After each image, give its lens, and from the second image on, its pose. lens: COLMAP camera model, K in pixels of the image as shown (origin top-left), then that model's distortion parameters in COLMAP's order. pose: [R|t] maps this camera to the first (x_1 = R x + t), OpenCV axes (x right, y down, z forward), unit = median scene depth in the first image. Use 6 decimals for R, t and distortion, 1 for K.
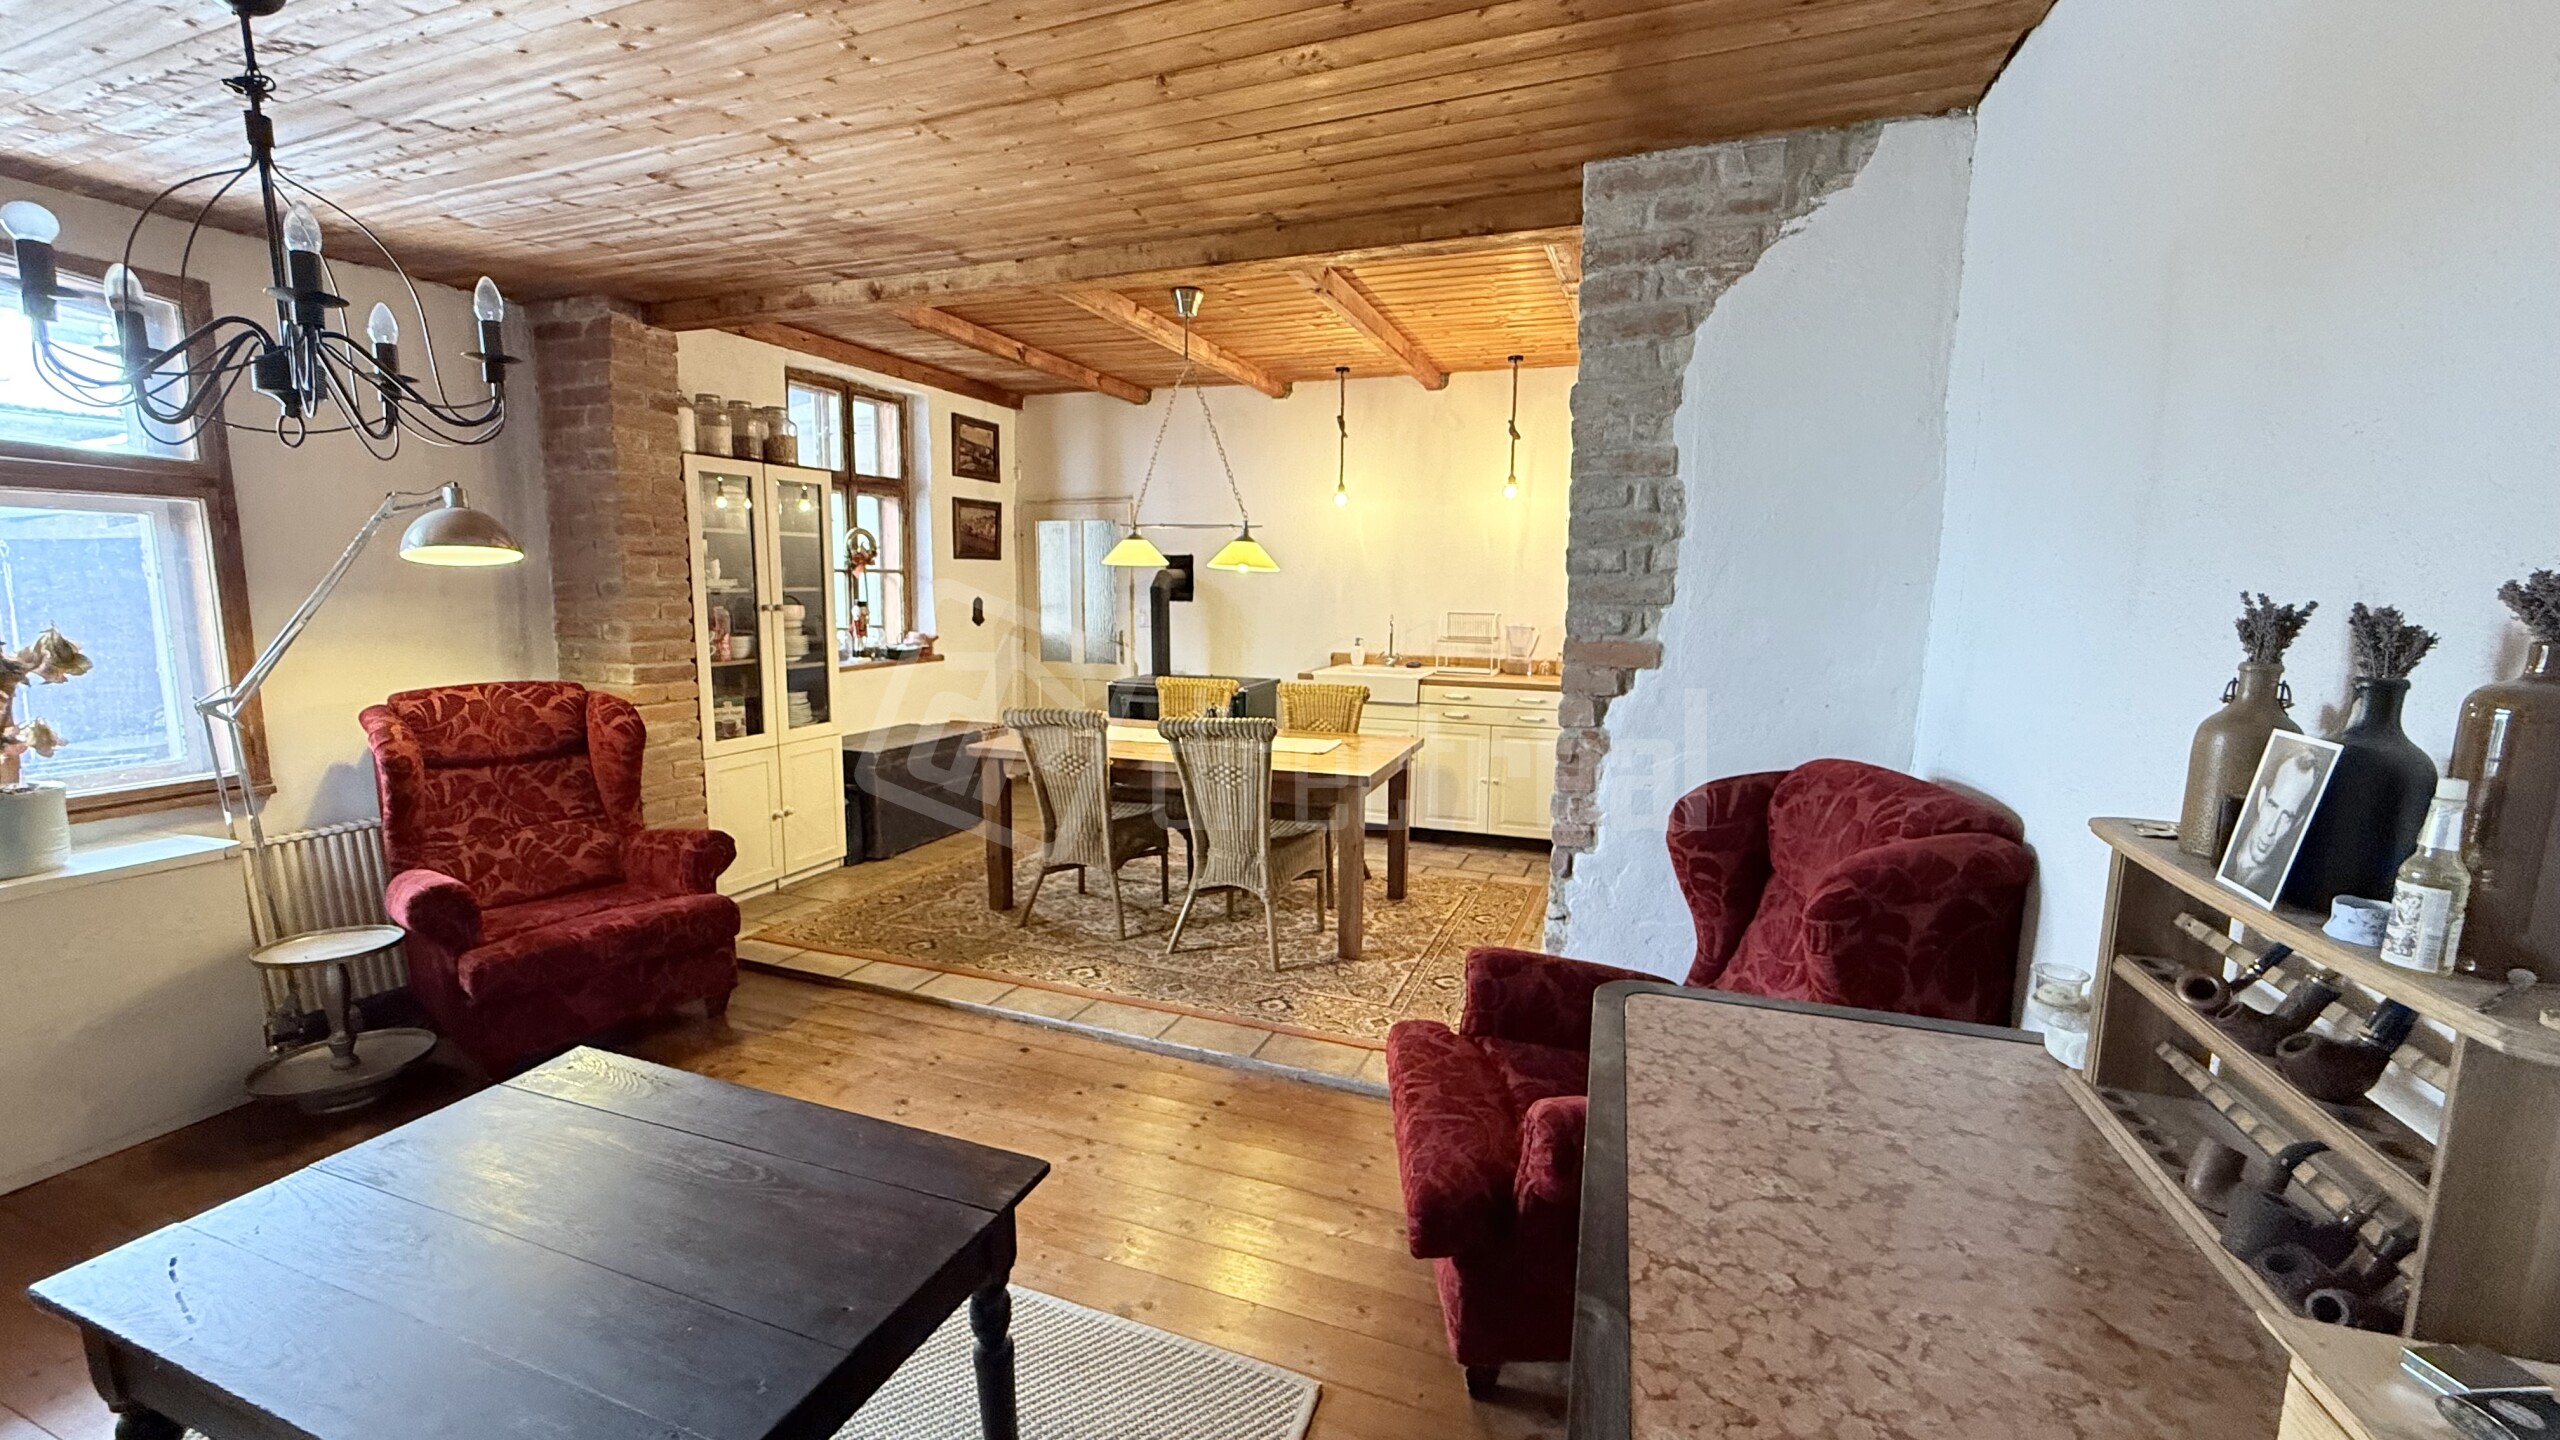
lens RADIAL K [[1019.3, 0, 1269.7], [0, 1019.3, 717.2], [0, 0, 1]] dist [0.001031, 0.000246]
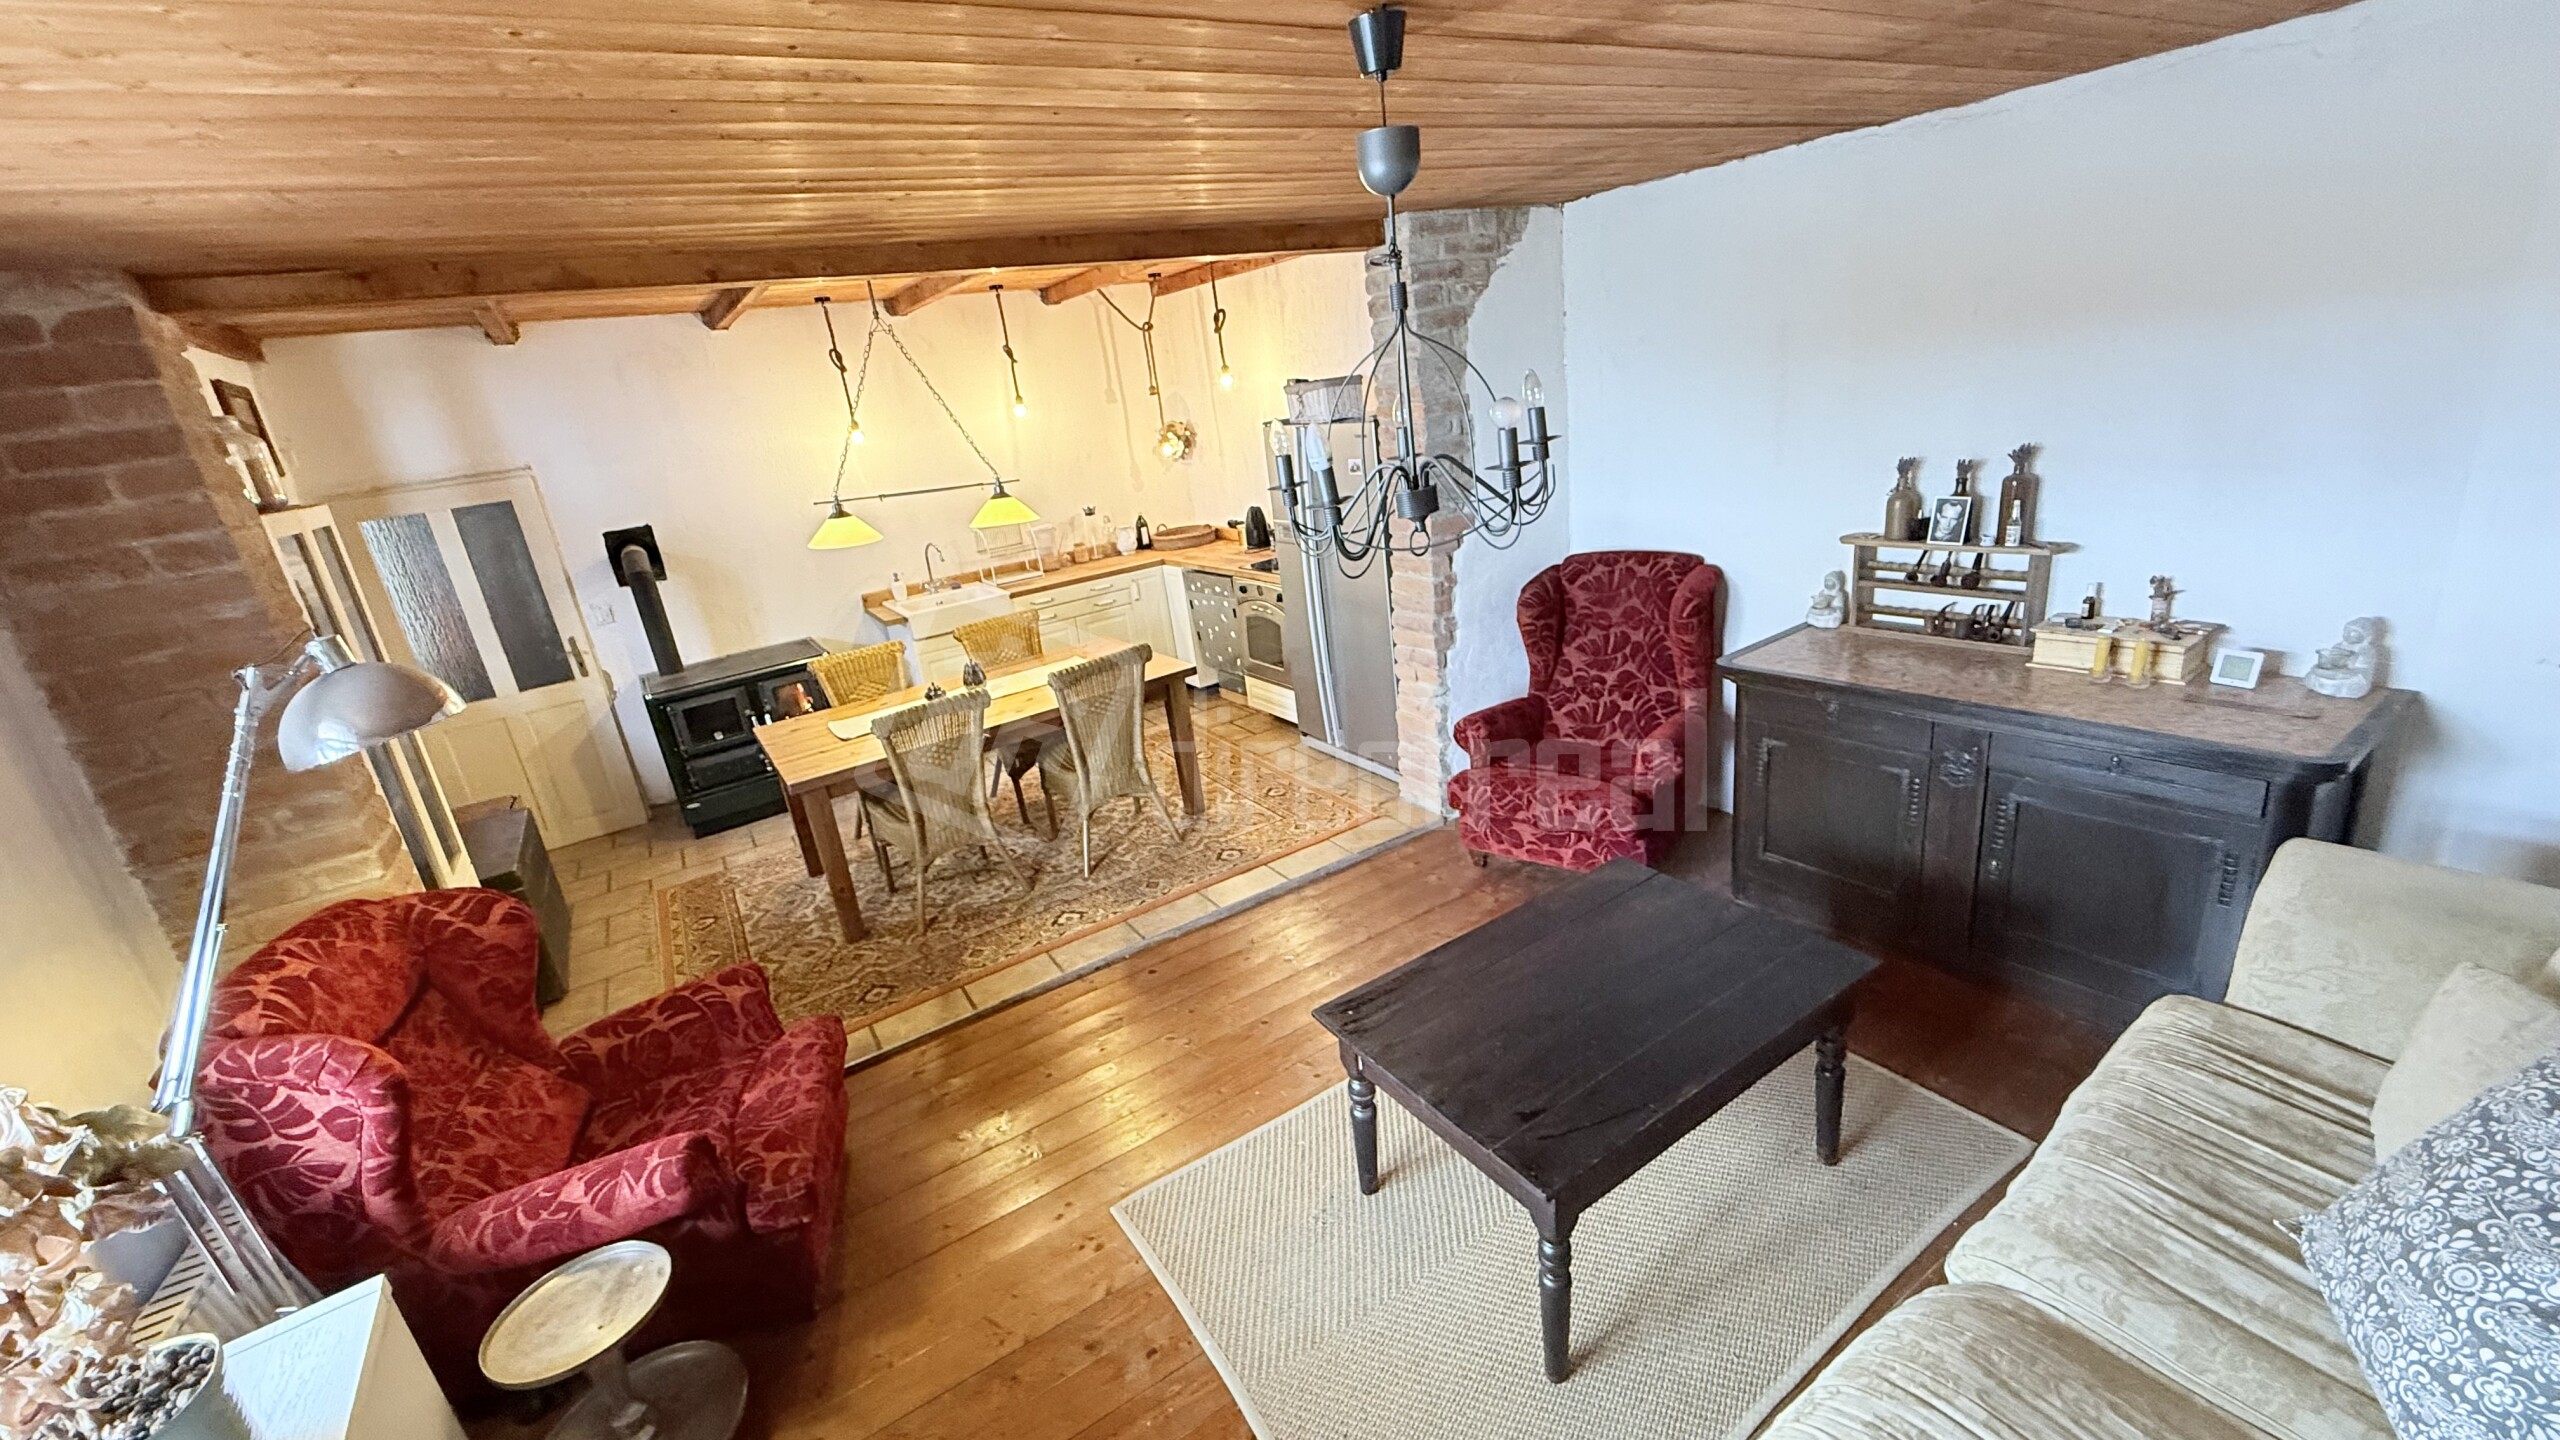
lens RADIAL K [[1019.3, 0, 1269.1], [0, 1019.3, 714.0], [0, 0, 1]] dist [0.001031, 0.000246]
pose [[0.586572, -0.334864, 0.737427, -0.709752], [0.236678, 0.941648, 0.239339, -0.147508], [-0.774543, 0.034143, 0.631599, 0.129364]]
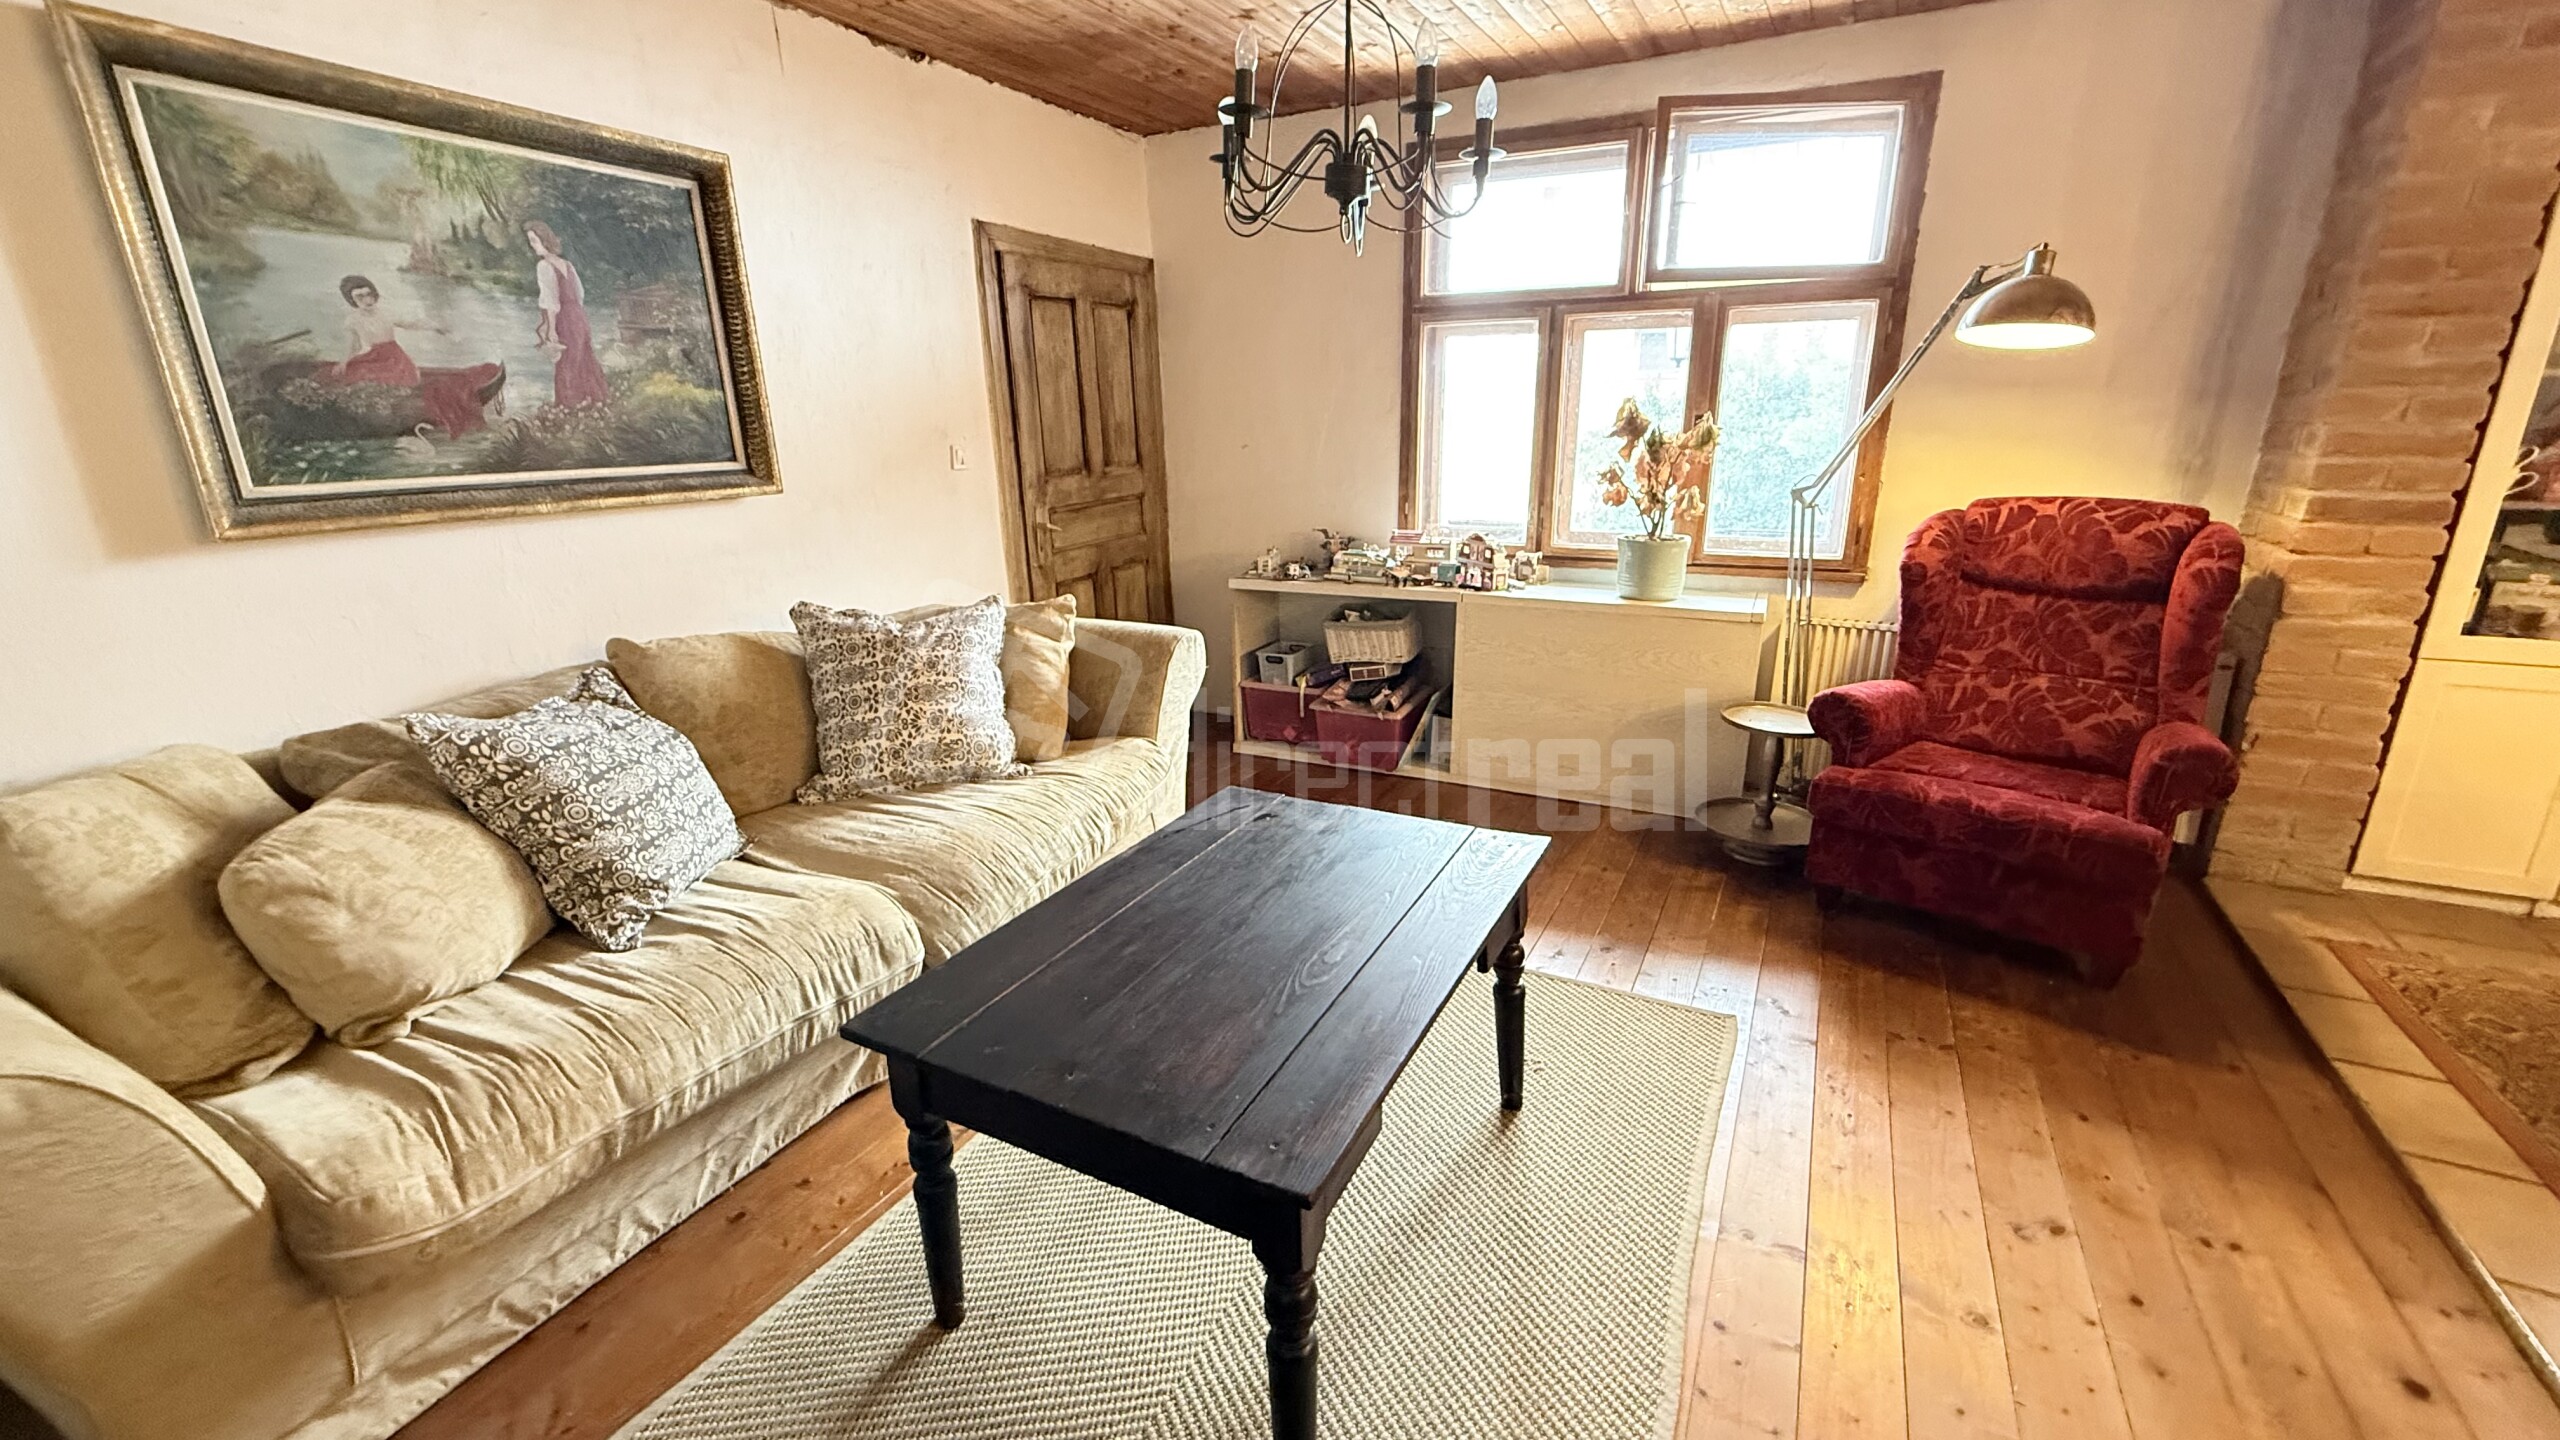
lens RADIAL K [[1019.3, 0, 1270.3], [0, 1019.3, 715.1], [0, 0, 1]] dist [0.001031, 0.000246]
pose [[-0.117443, 0.275698, -0.954043, 0.133205], [-0.118349, 0.949959, 0.289087, -0.023255], [0.986002, 0.146861, -0.078937, 0.380249]]
